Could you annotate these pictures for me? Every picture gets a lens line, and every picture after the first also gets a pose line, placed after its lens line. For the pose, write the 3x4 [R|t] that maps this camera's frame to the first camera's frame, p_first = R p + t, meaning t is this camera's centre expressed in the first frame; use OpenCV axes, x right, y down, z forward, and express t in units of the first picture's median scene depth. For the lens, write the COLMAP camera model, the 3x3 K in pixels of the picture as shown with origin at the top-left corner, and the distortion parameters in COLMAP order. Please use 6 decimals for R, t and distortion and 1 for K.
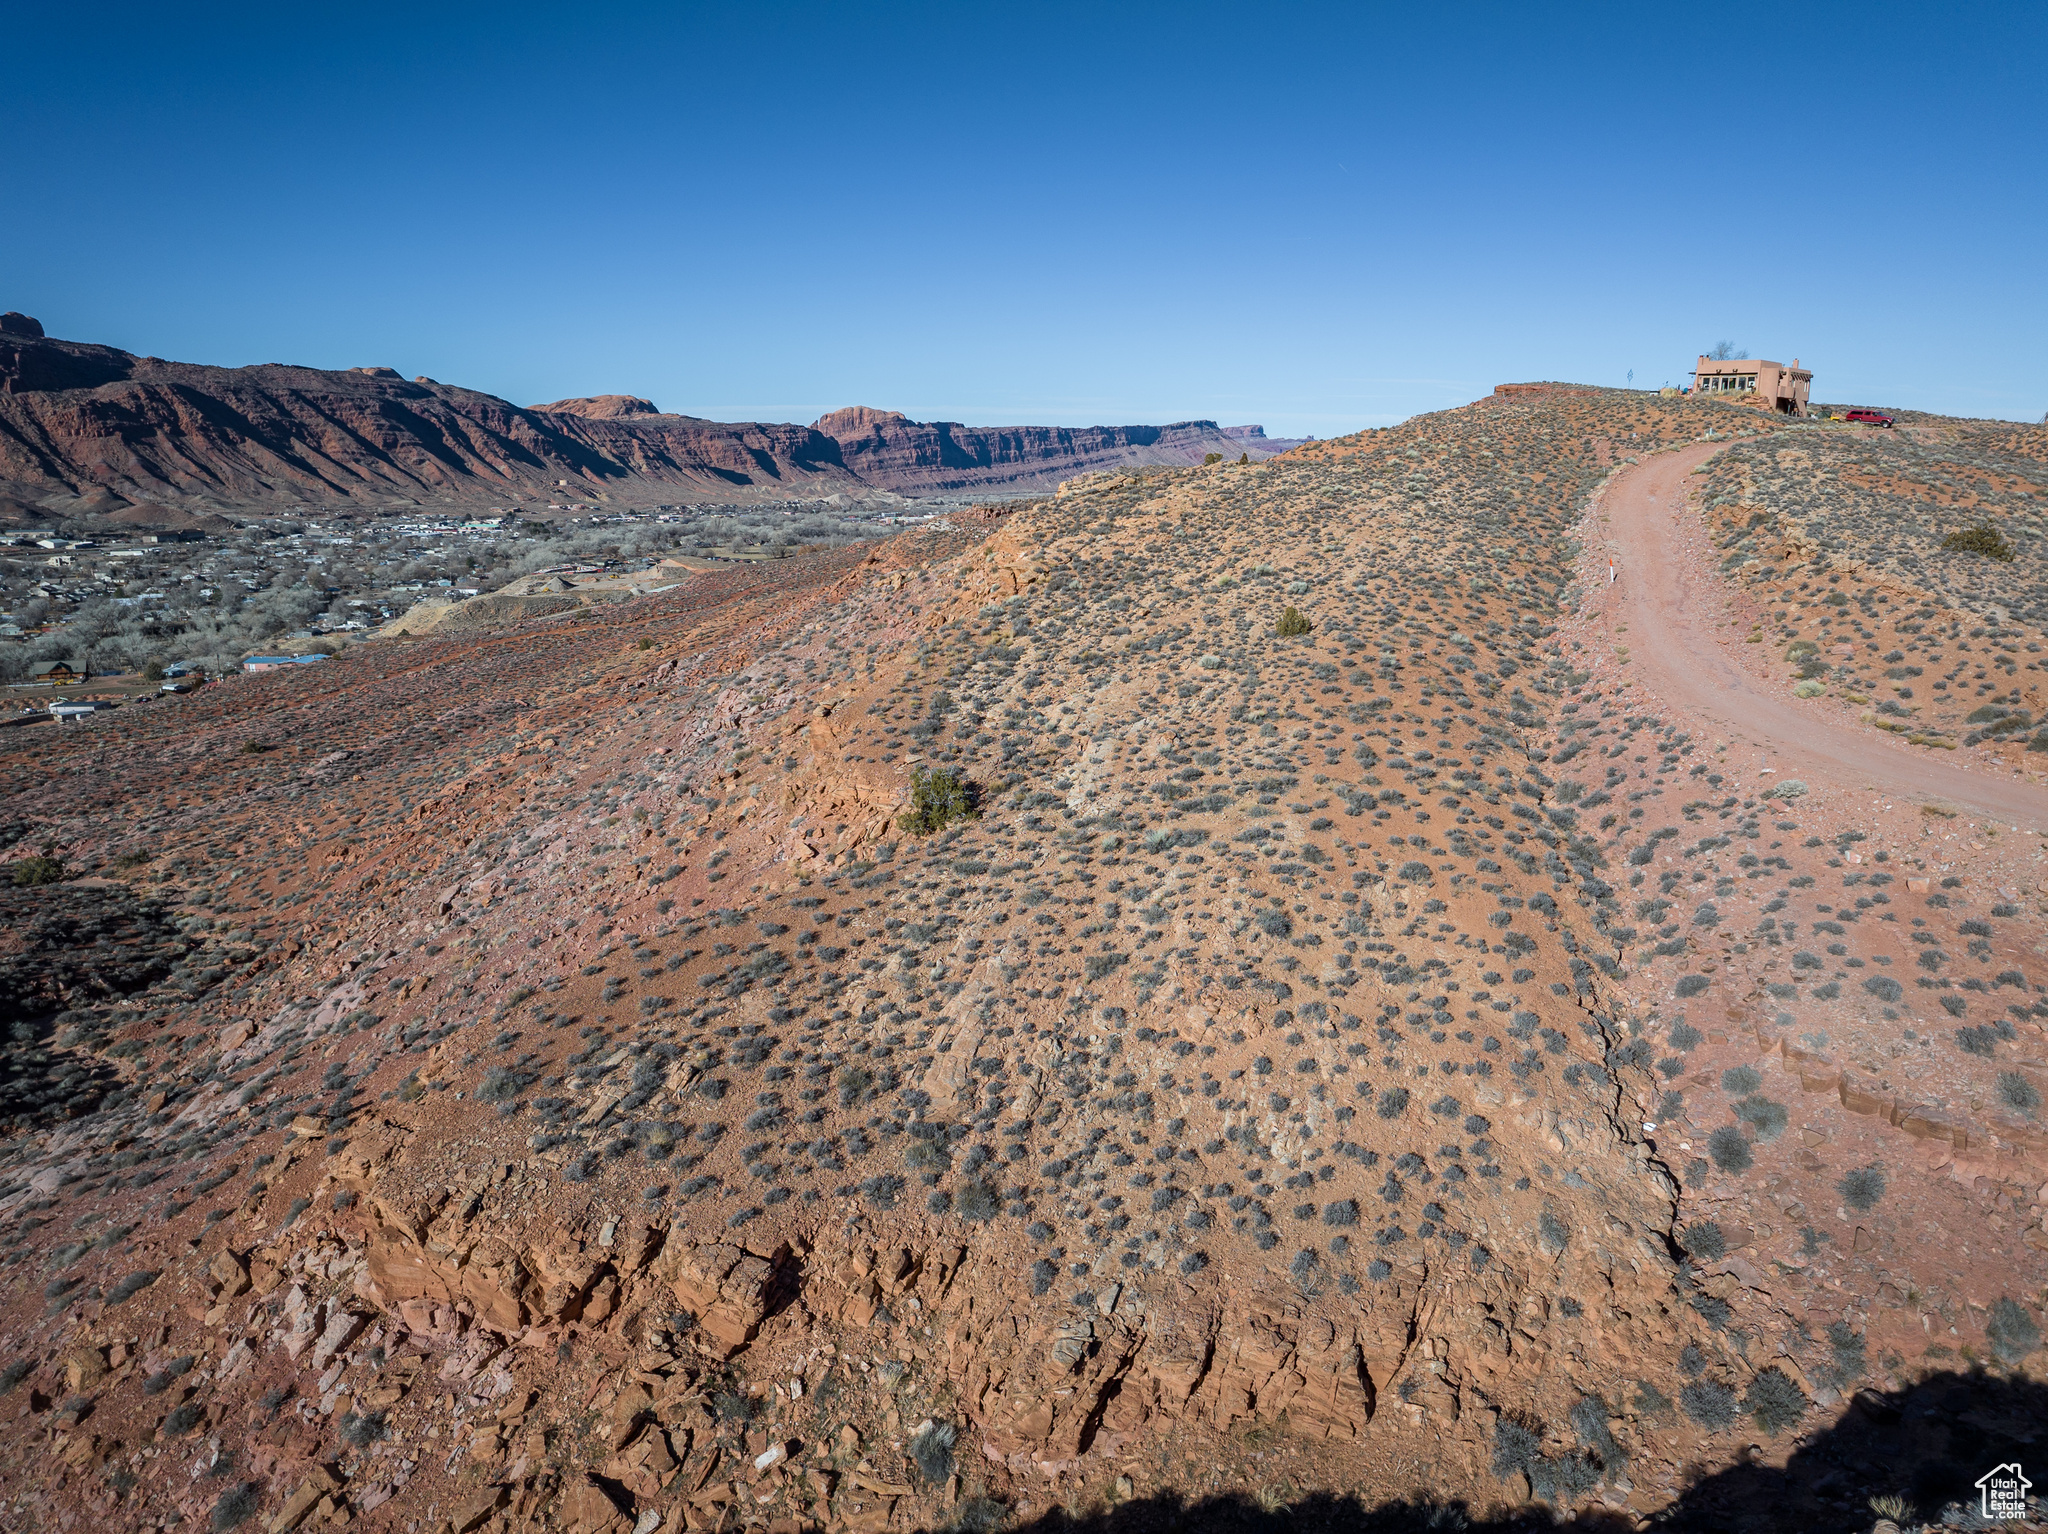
lens RADIAL K [[1446.8, 0, 1023.3], [0, 1446.8, 761.5], [0, 0, 1]] dist [-0.044494, 0.009915]
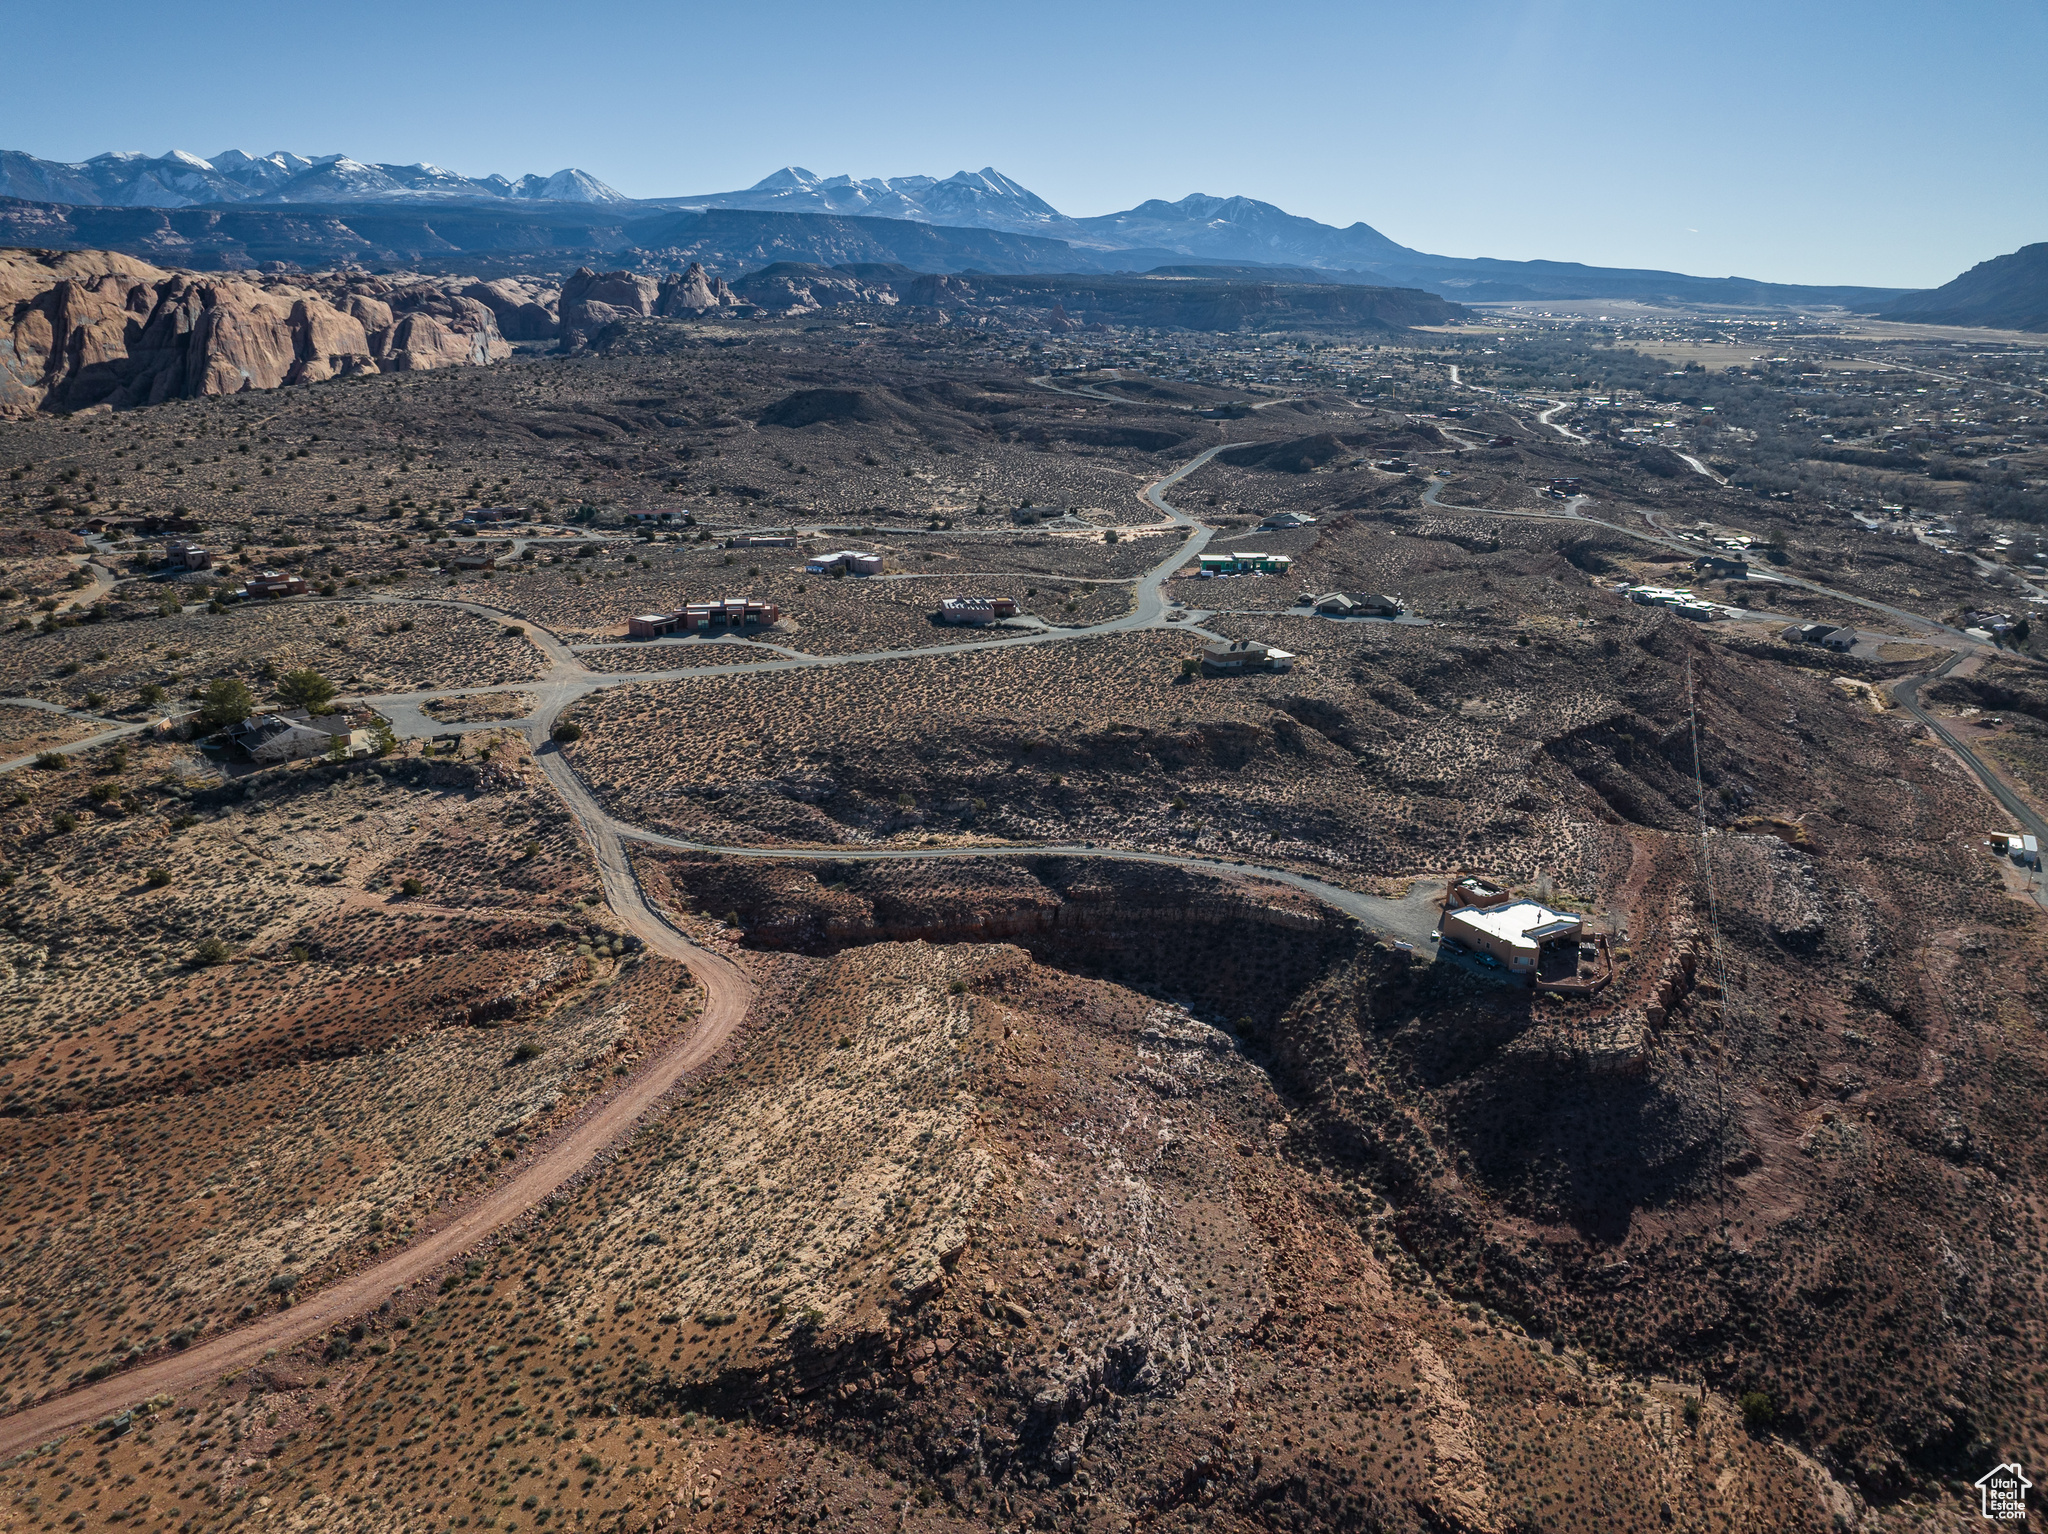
lens RADIAL K [[1446.8, 0, 1021.1], [0, 1446.8, 760.4], [0, 0, 1]] dist [-0.044494, 0.009915]
pose [[-0.990591, 0.029296, -0.133680, 0.024693], [-0.039599, 0.873673, 0.484900, -0.212169], [0.130999, 0.485631, -0.864293, 0.359132]]
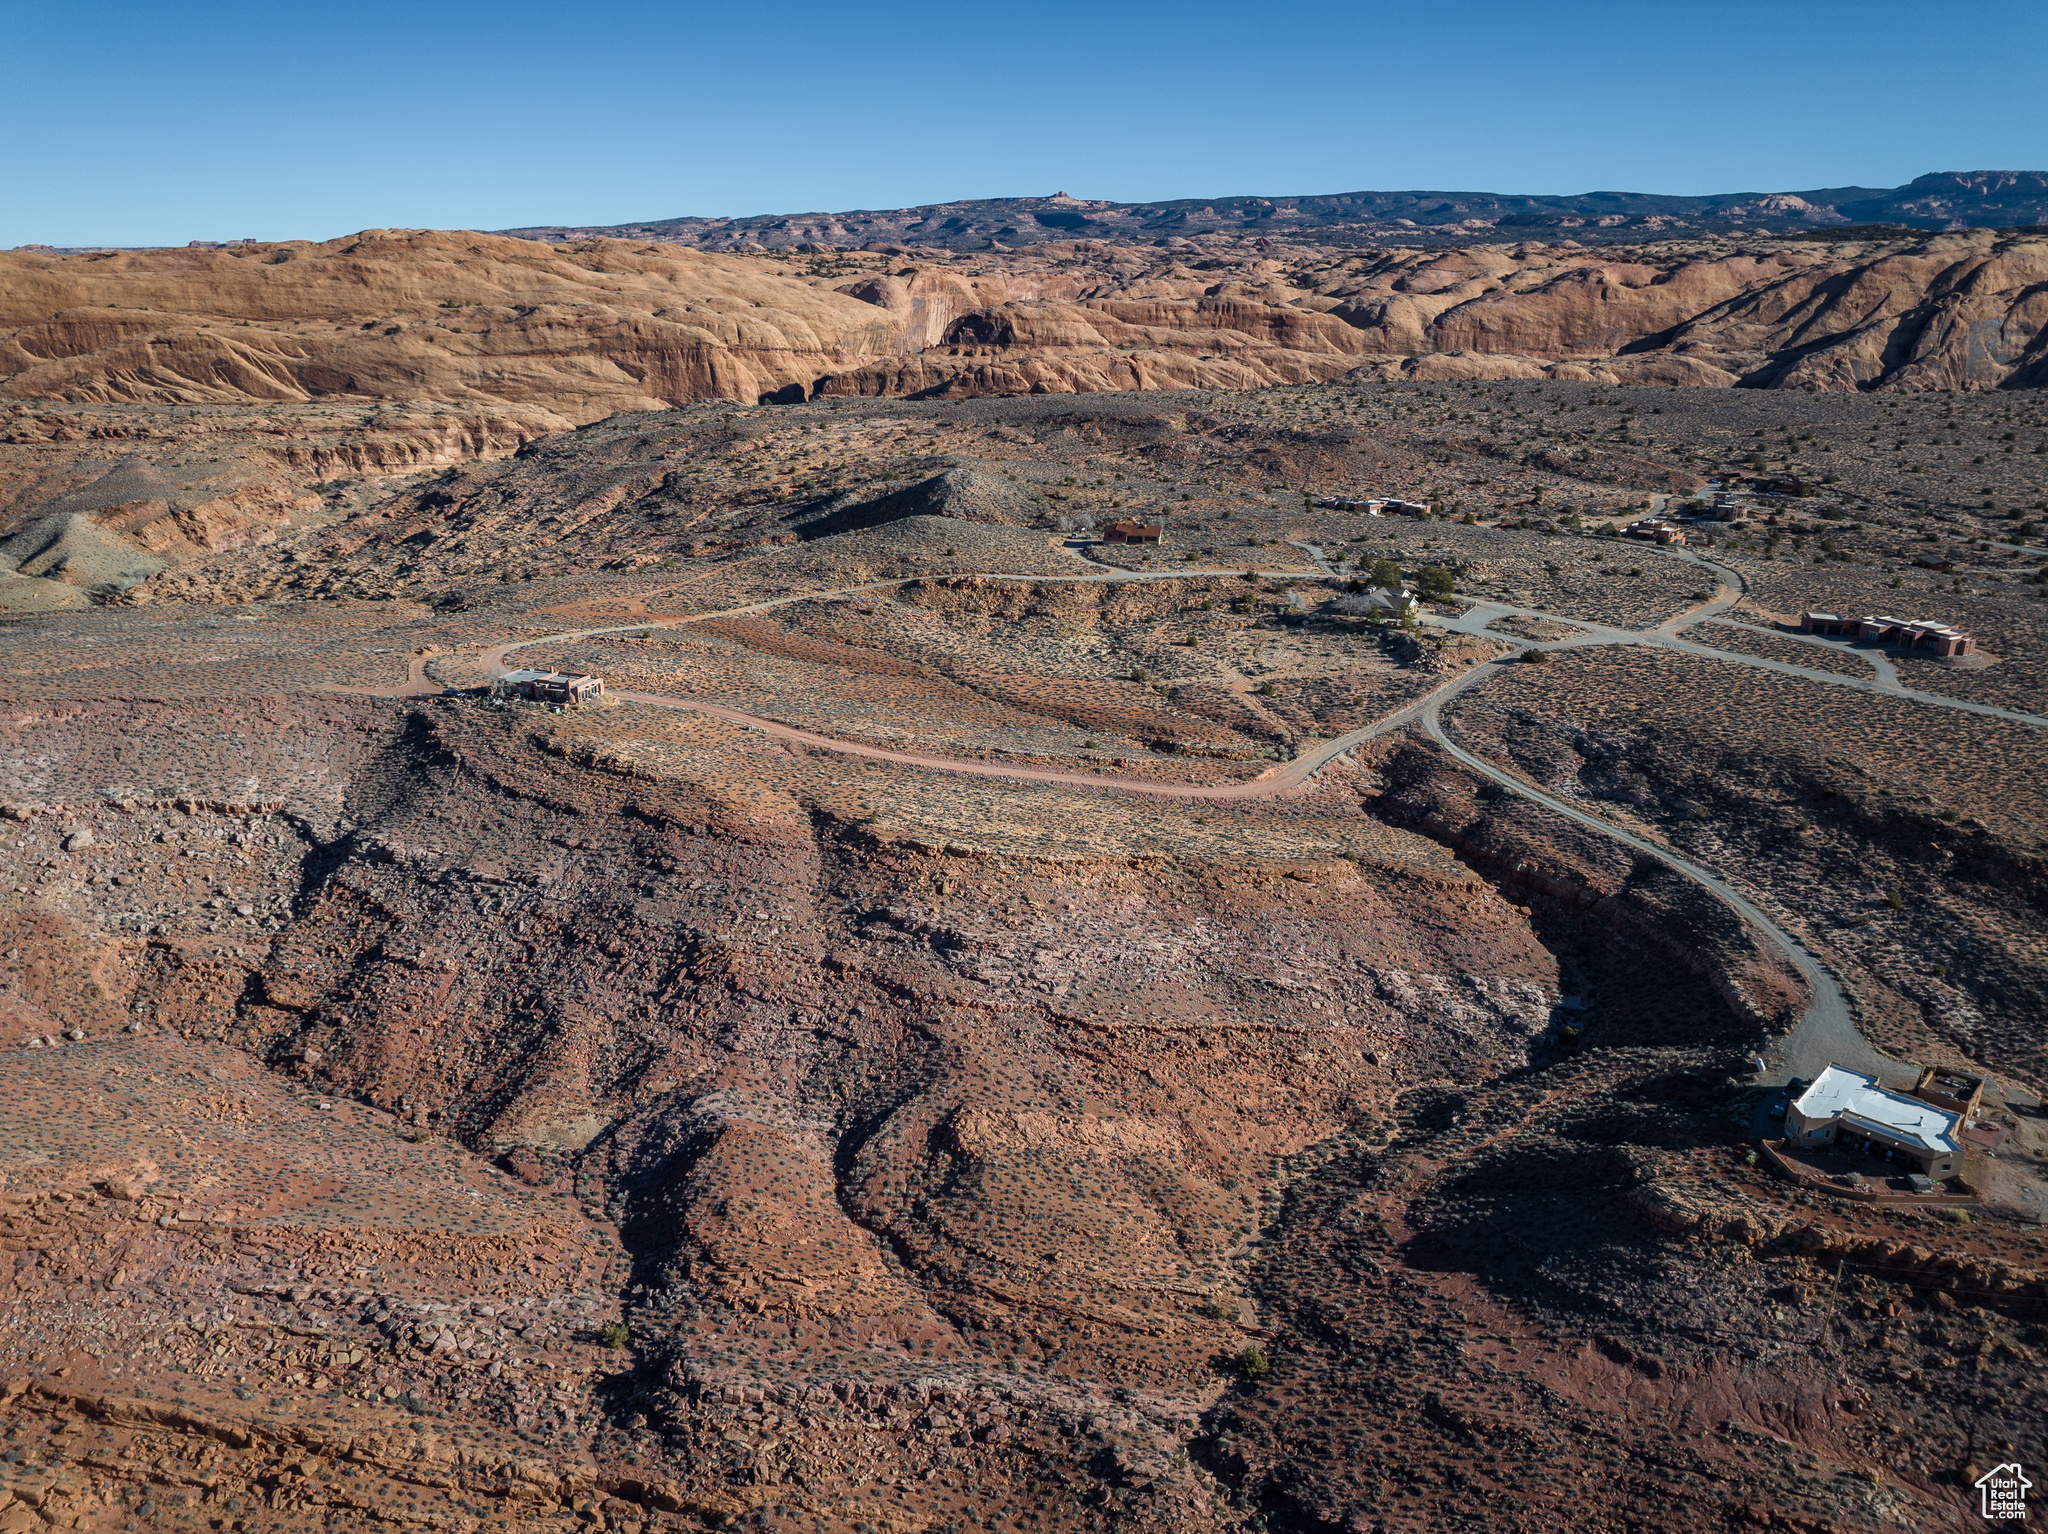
lens RADIAL K [[1446.8, 0, 1018.9], [0, 1446.8, 755.4], [0, 0, 1]] dist [-0.044494, 0.009915]
pose [[-0.382757, -0.300960, 0.873453, -0.340908], [0.183737, 0.901765, 0.391230, -0.215502], [-0.905394, 0.310232, -0.289859, 0.295227]]
